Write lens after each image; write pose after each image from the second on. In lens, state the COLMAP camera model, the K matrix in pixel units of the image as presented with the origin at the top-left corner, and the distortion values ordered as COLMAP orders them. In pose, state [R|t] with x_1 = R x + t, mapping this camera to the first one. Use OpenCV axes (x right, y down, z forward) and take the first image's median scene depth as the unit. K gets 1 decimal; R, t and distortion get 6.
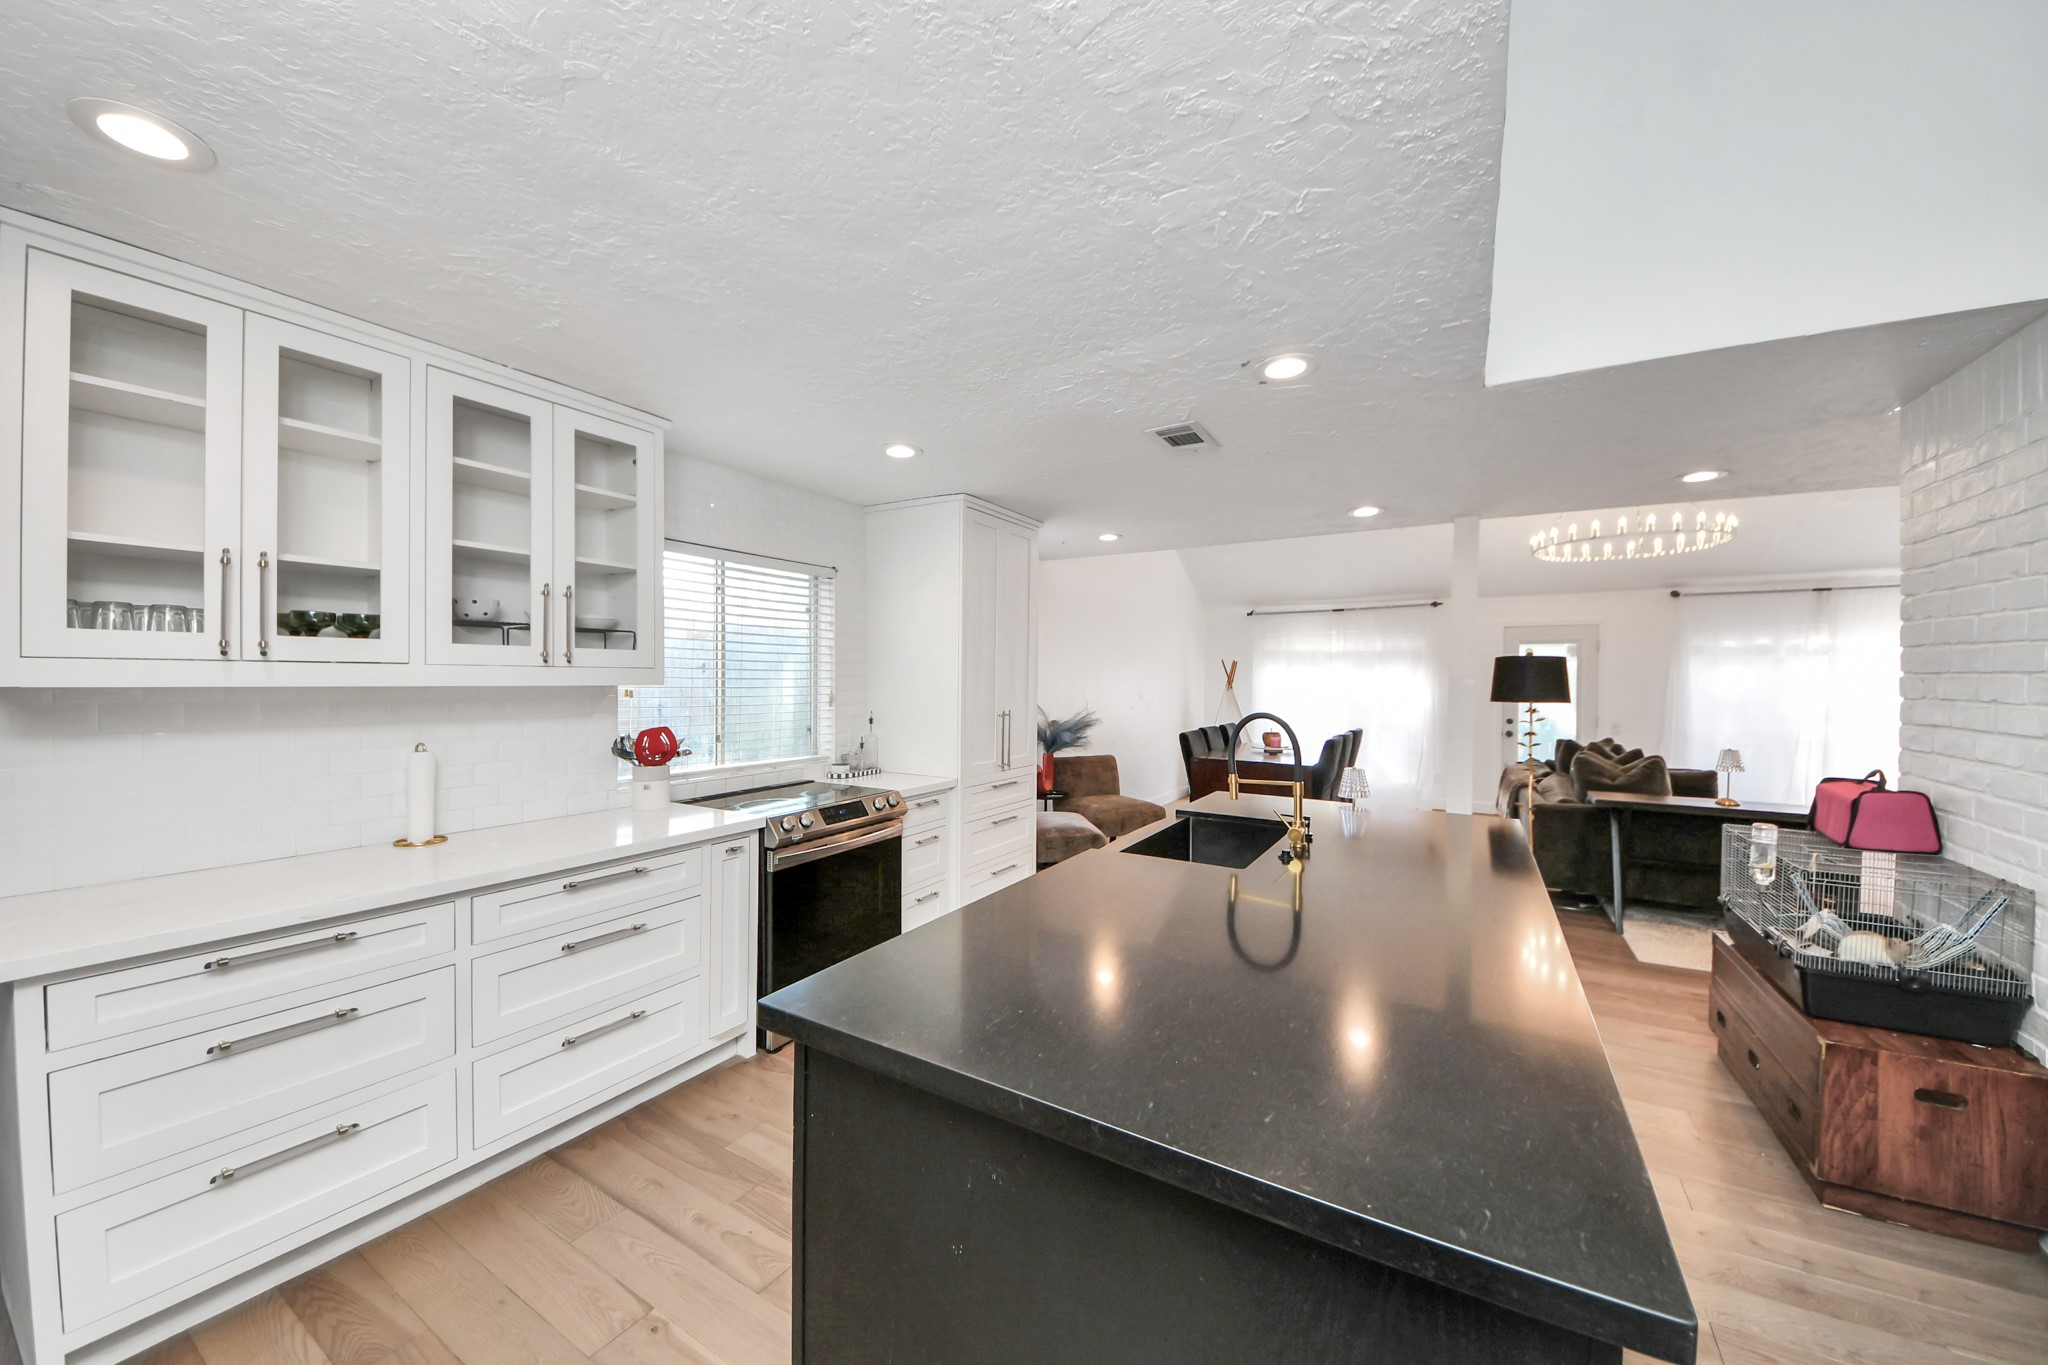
lens RADIAL K [[738.1, 0, 1022.3], [0, 738.1, 701.6], [0, 0, 1]] dist [0.056766, -0.032081]
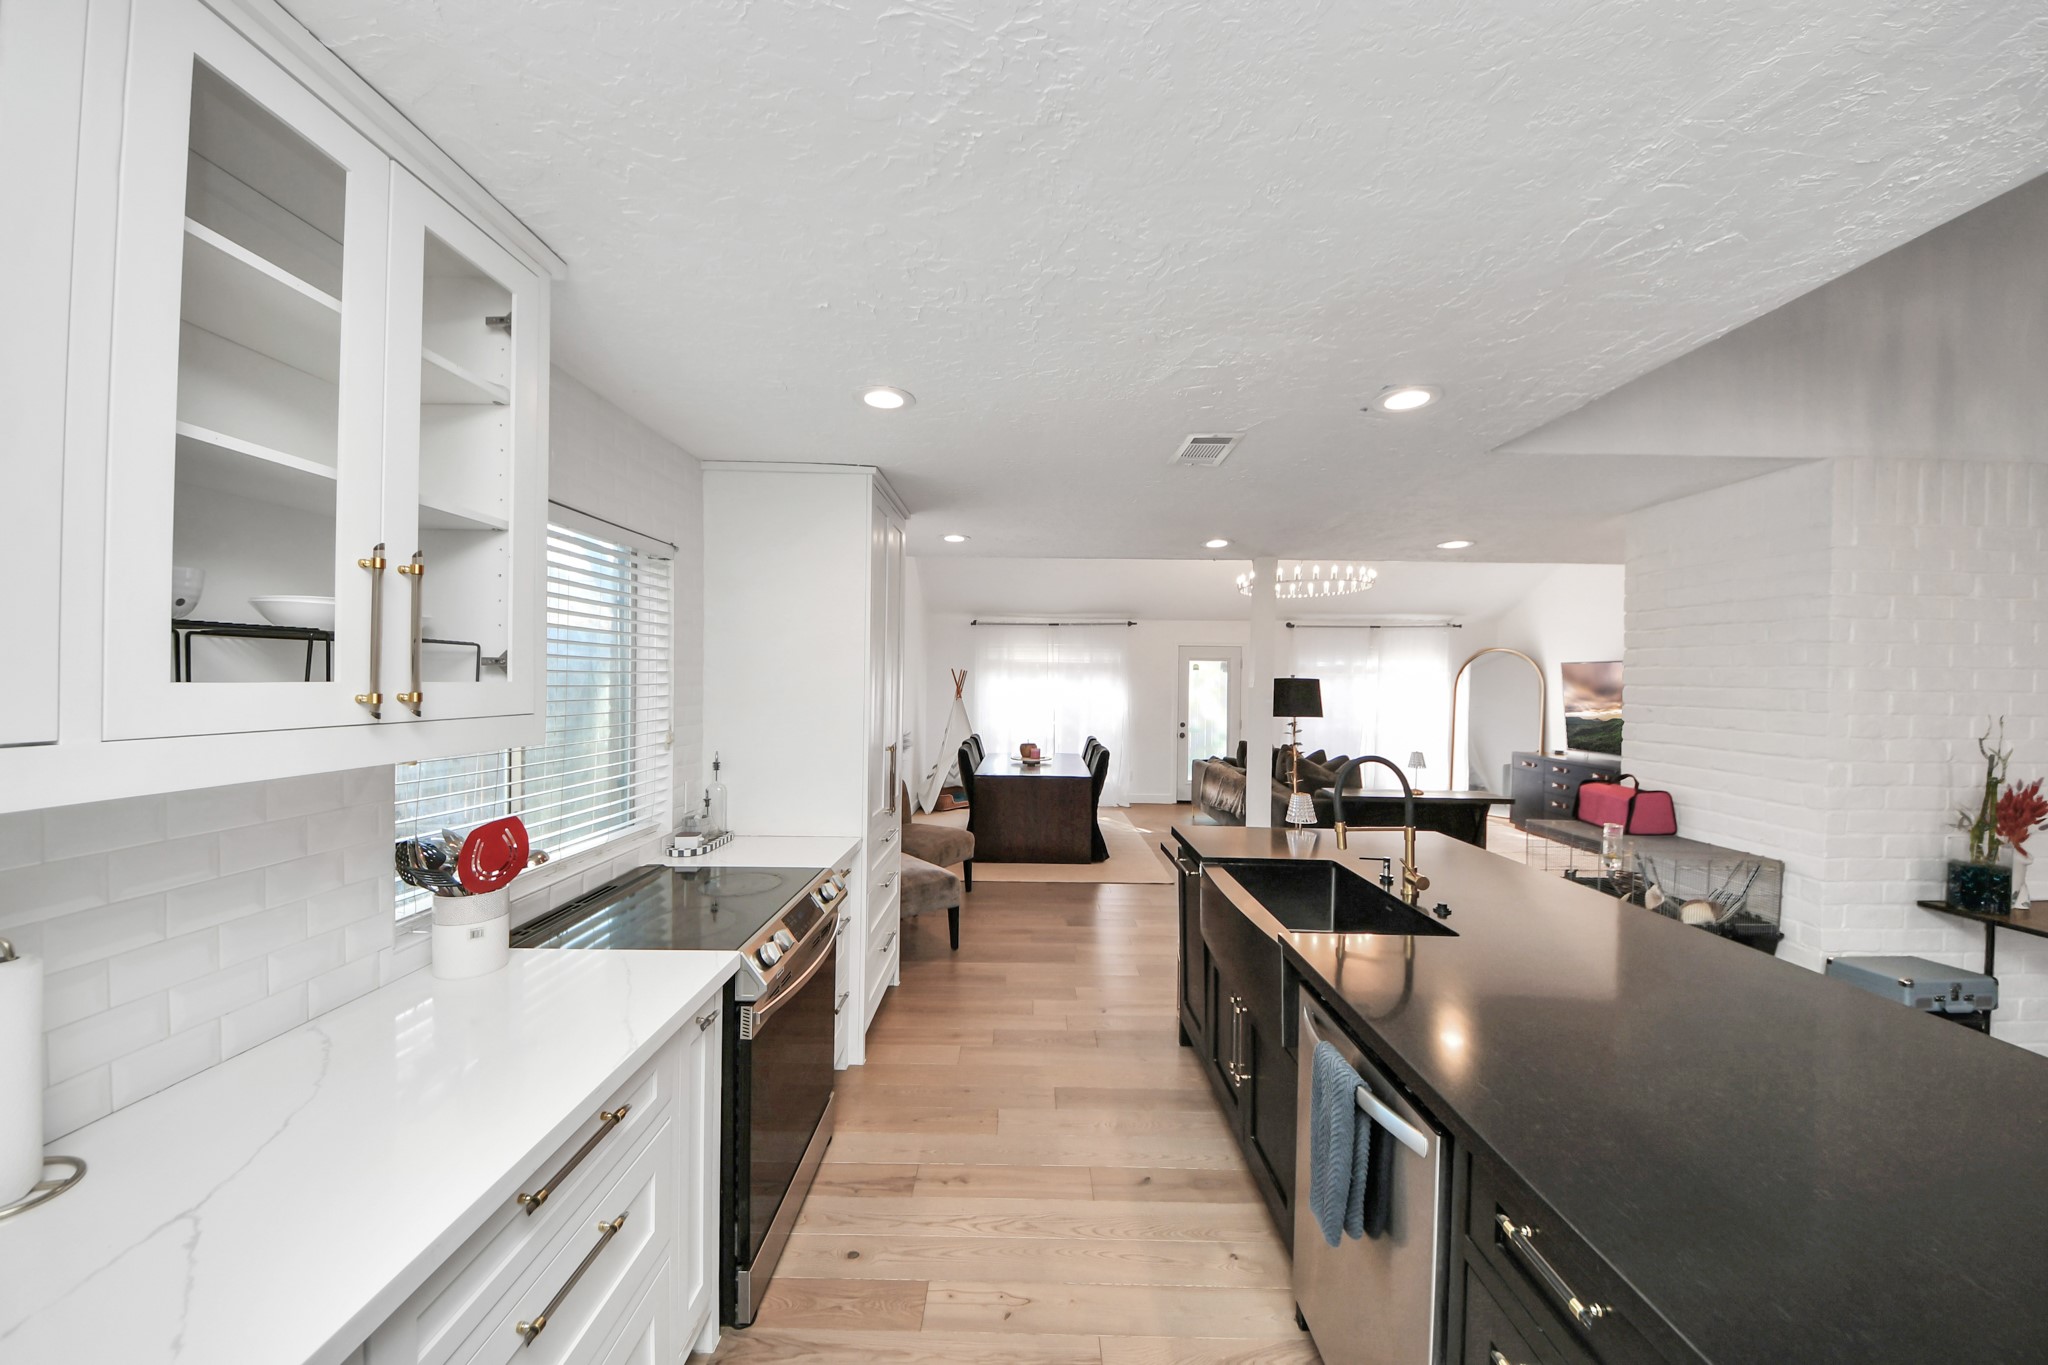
lens RADIAL K [[738.1, 0, 1022.3], [0, 738.1, 701.6], [0, 0, 1]] dist [0.056766, -0.032081]
pose [[0.854685, -0.010743, 0.519036, -0.330382], [0.009075, 0.999942, 0.005754, -0.037516], [-0.519068, -0.000207, 0.854733, 0.247186]]
